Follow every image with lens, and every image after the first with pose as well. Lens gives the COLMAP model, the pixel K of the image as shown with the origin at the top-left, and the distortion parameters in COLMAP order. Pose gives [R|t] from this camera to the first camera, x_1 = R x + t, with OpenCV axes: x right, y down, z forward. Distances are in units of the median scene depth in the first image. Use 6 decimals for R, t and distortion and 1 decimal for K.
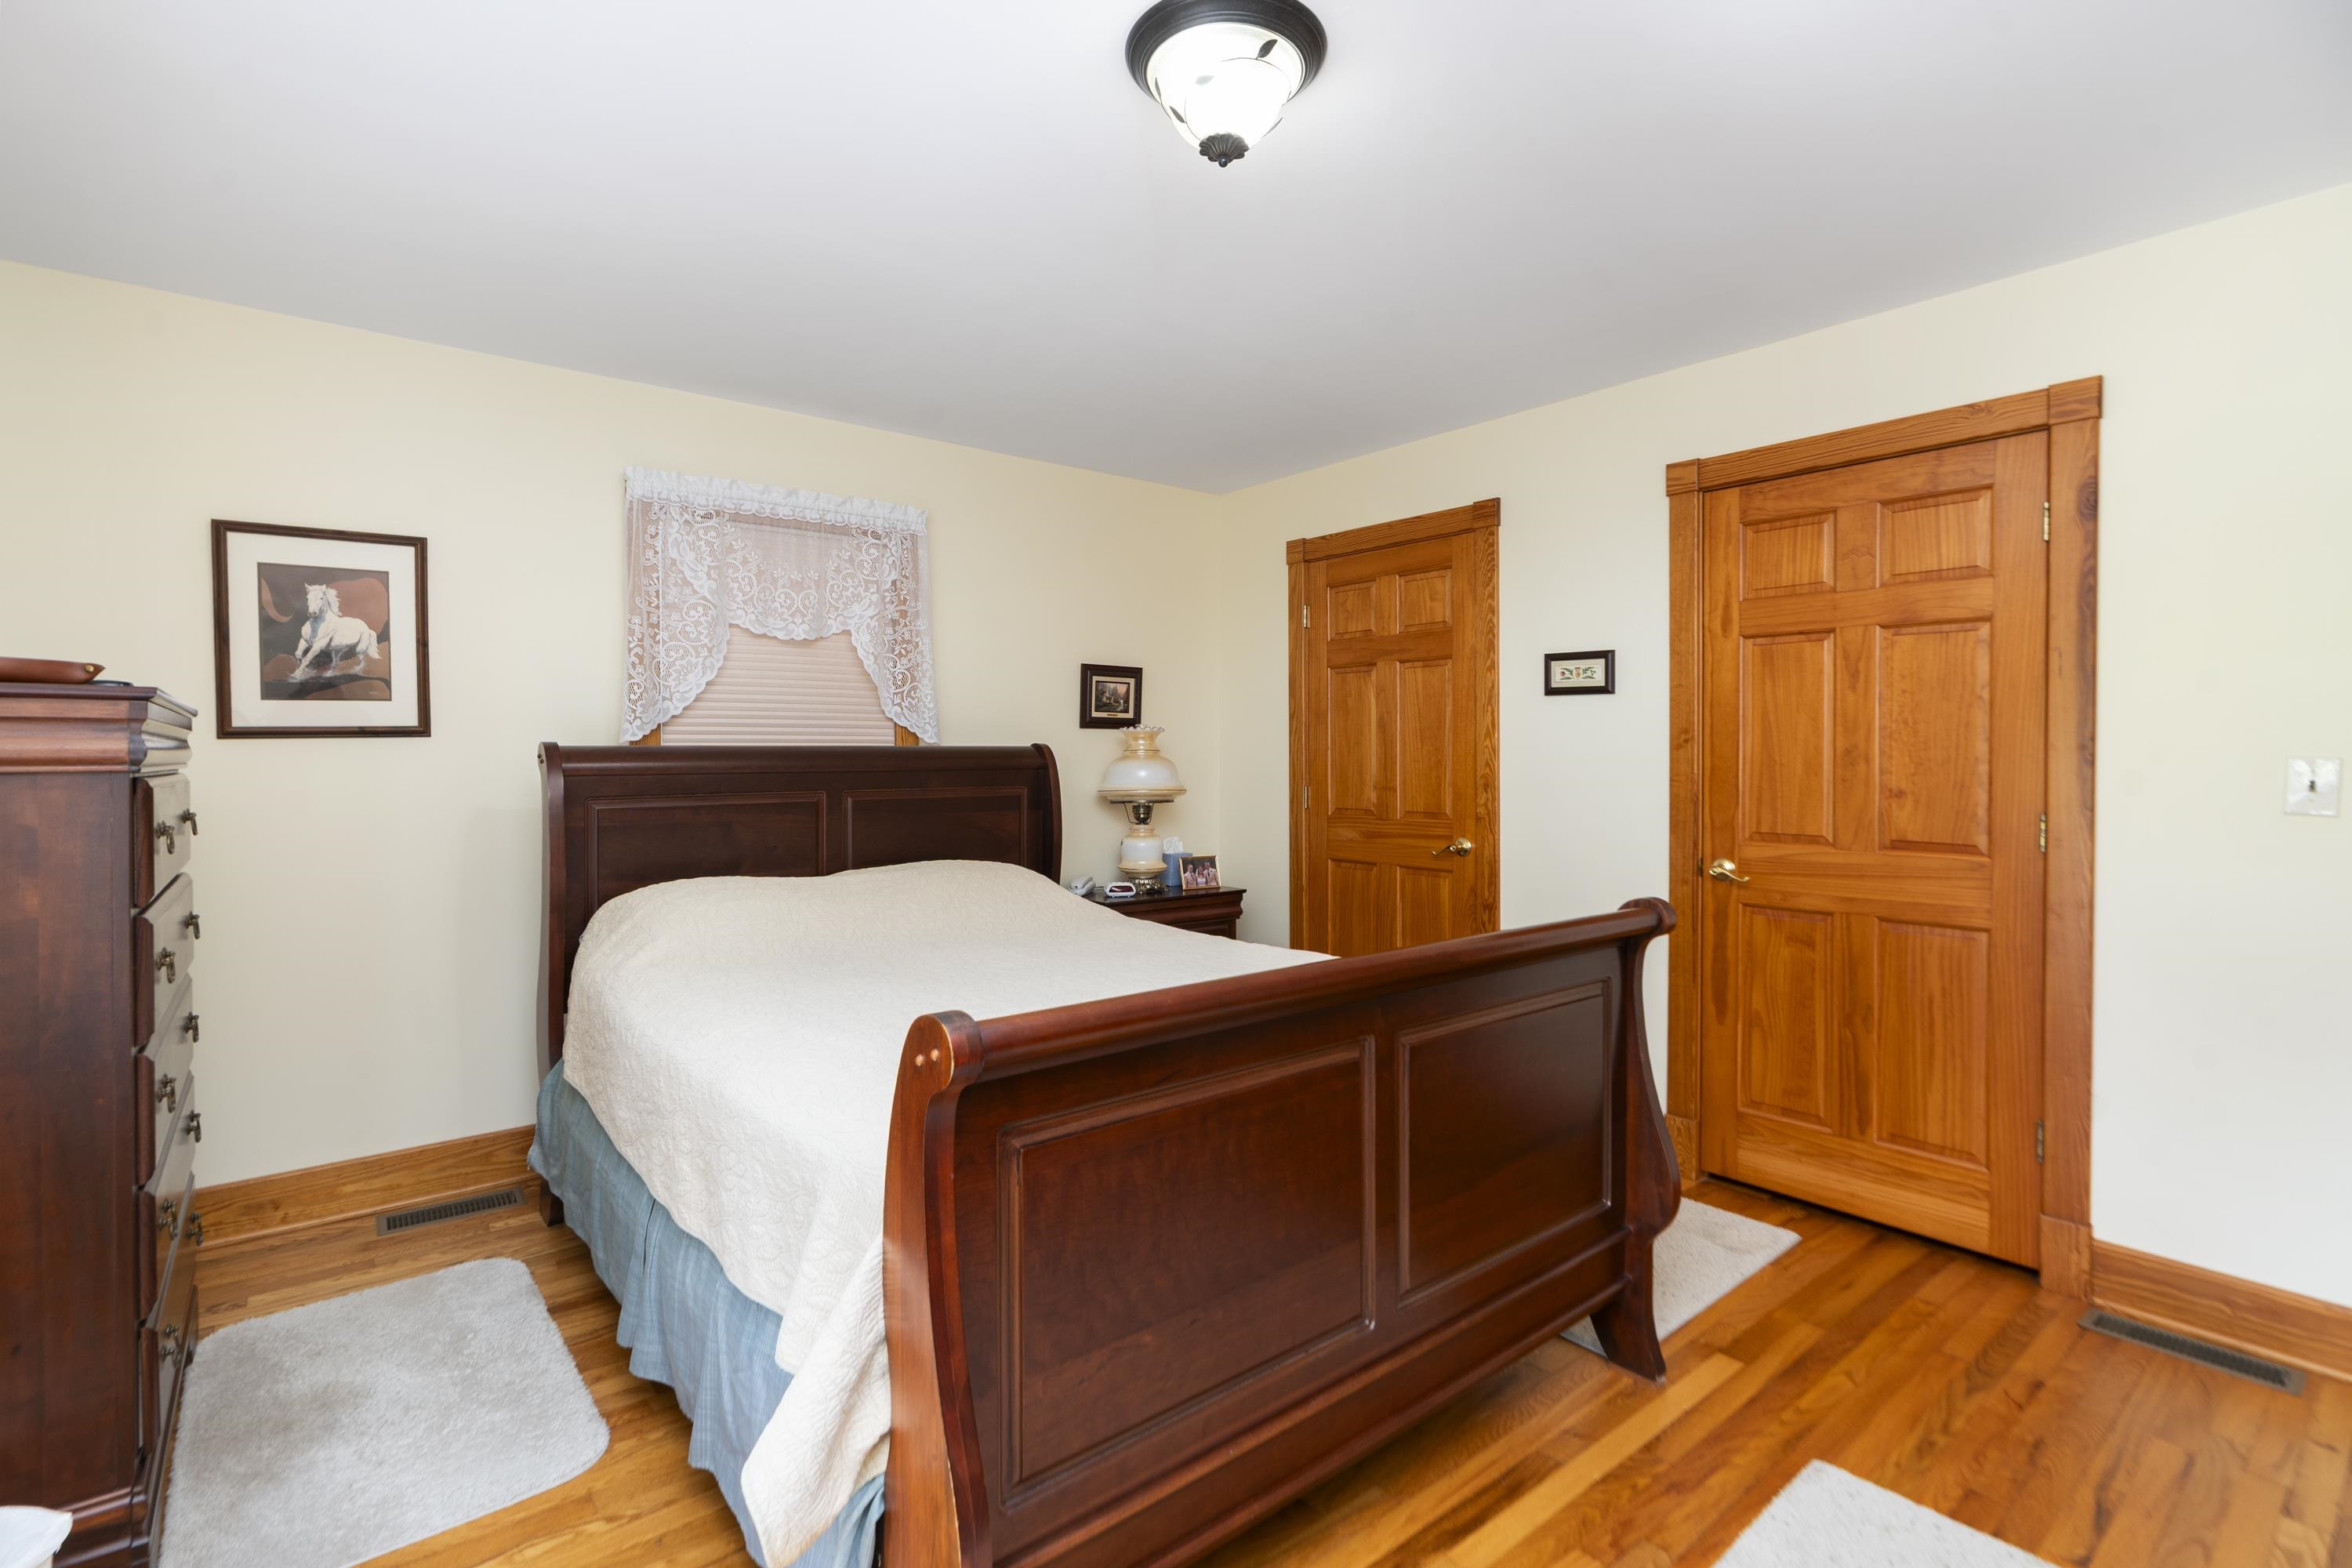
lens RADIAL K [[1076.6, 0, 1163.8], [0, 1076.6, 754.1], [0, 0, 1]] dist [-0.003592, -0.000717]
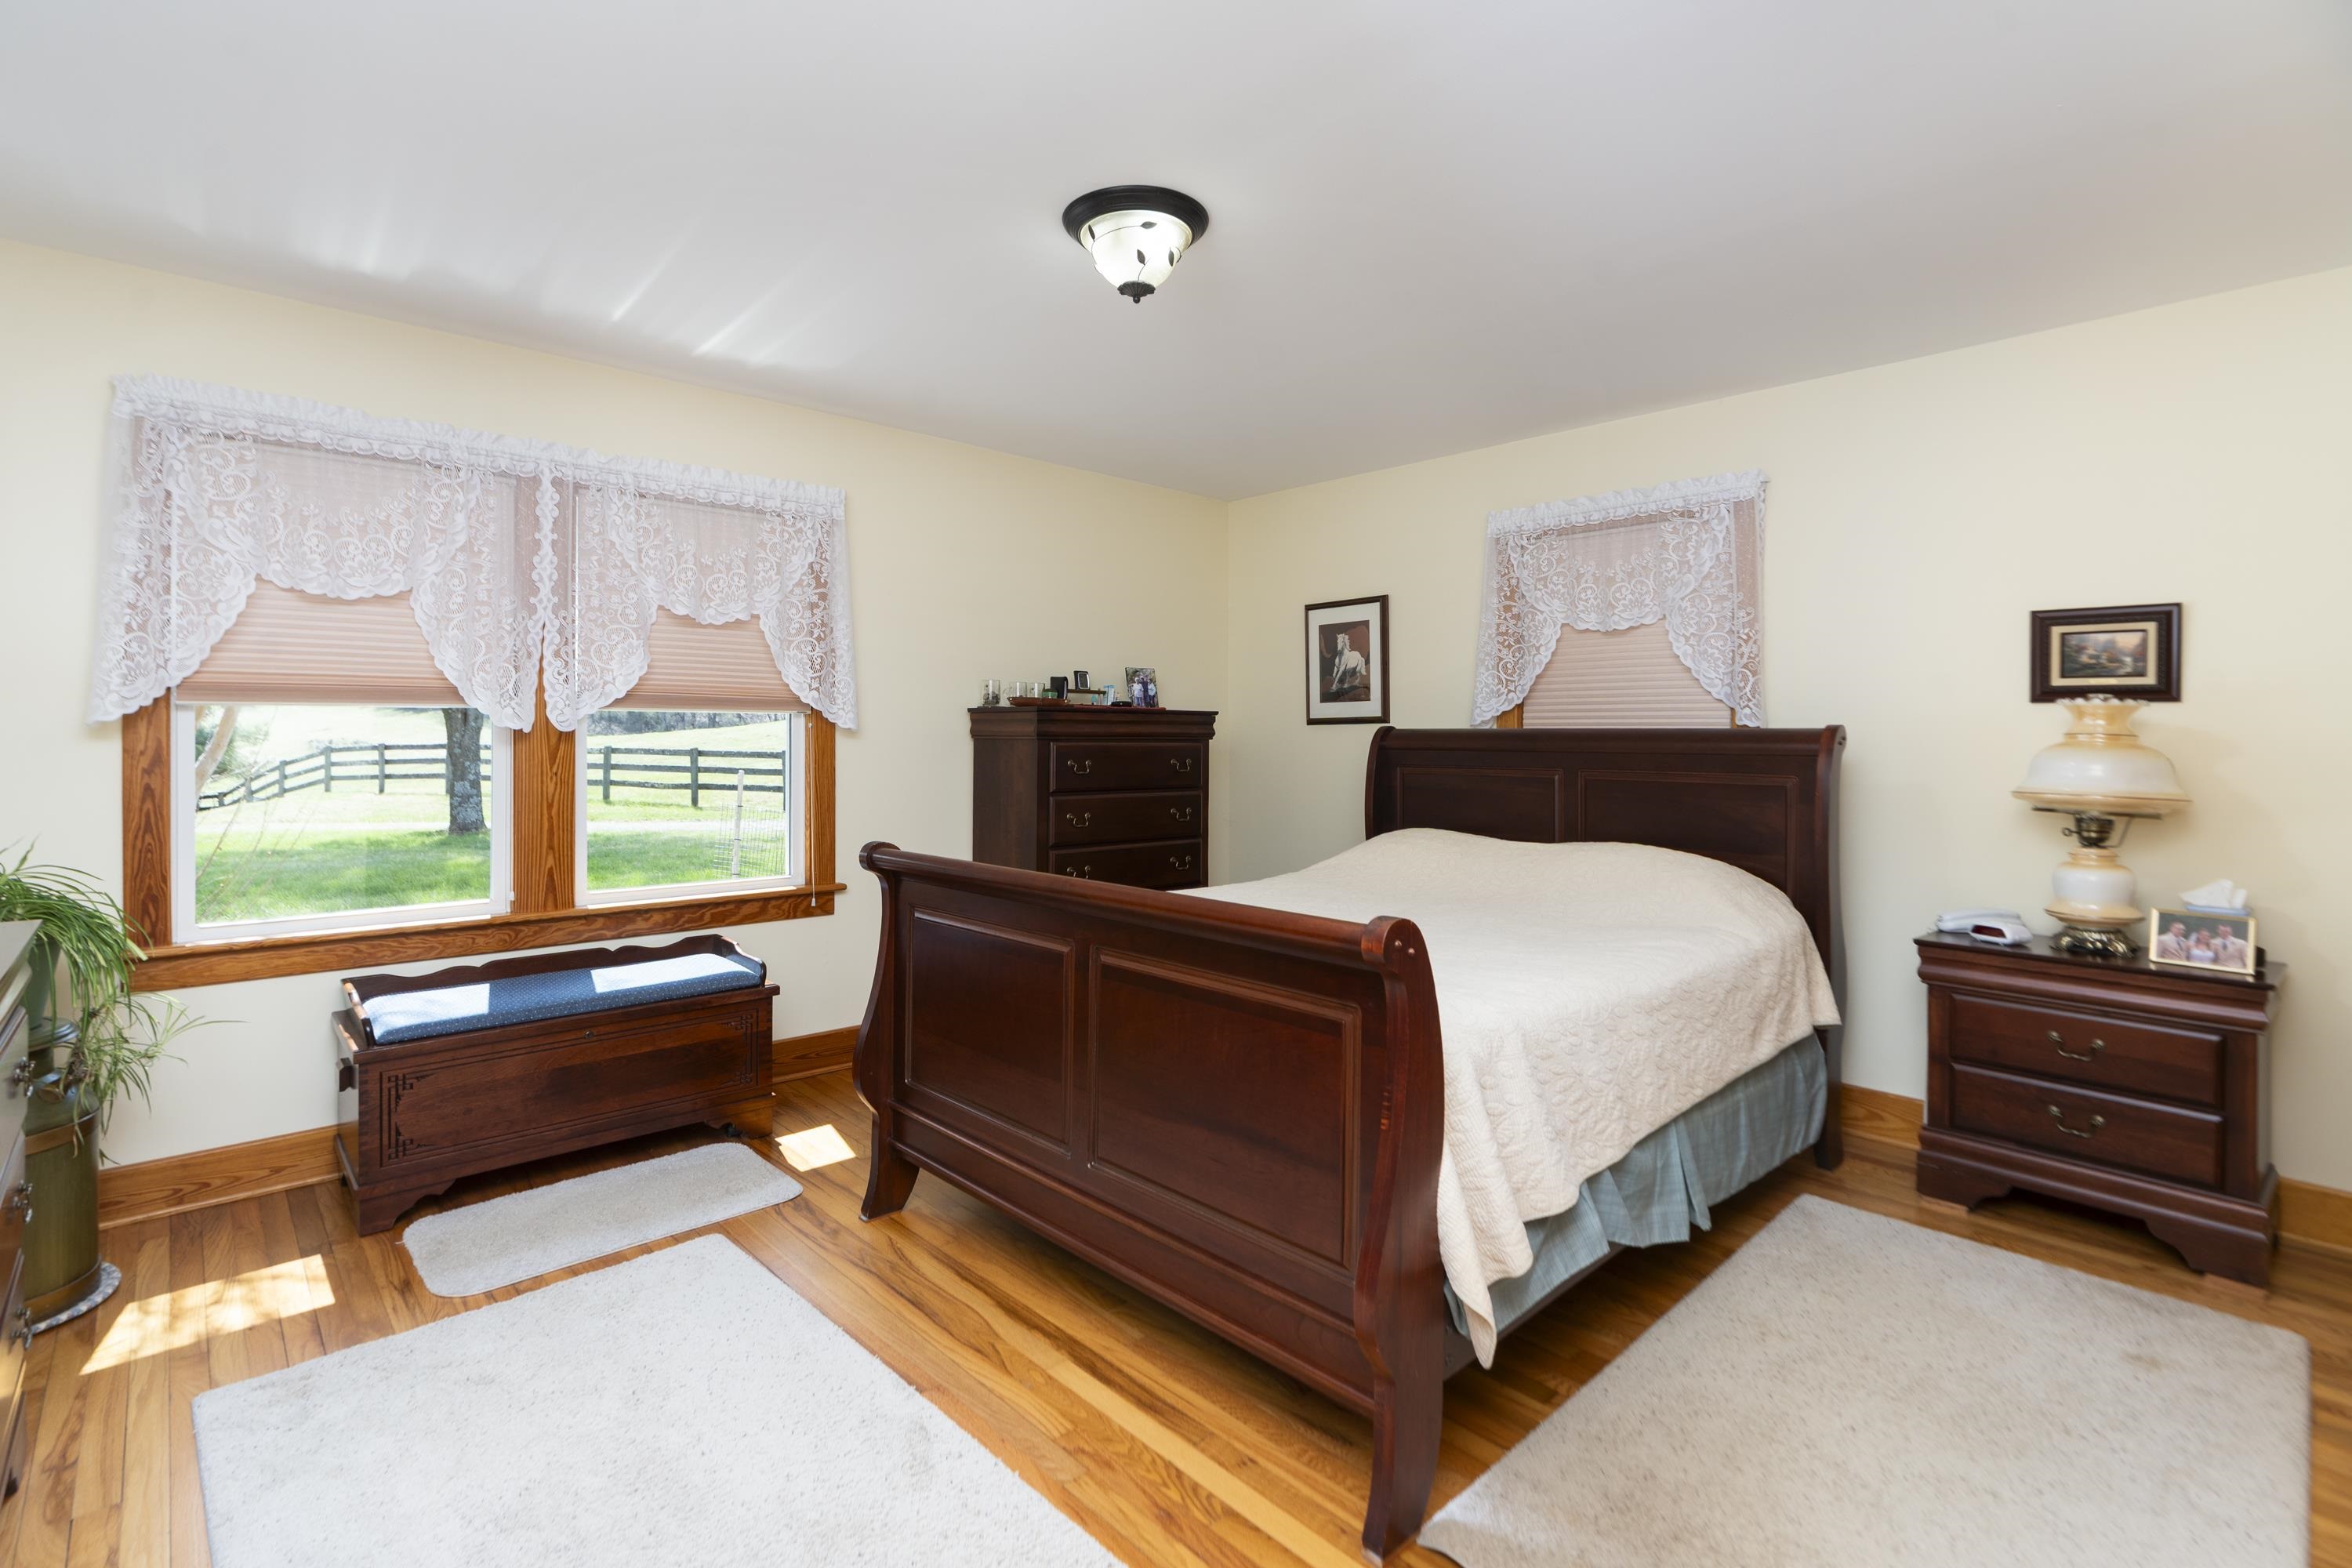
lens RADIAL K [[1076.6, 0, 1163.8], [0, 1076.6, 754.1], [0, 0, 1]] dist [-0.003592, -0.000717]
pose [[0.084687, 0.020980, -0.996187, 0.844318], [-0.009165, 0.999752, 0.020276, 0.000143], [0.996365, 0.007413, 0.084859, 0.553235]]
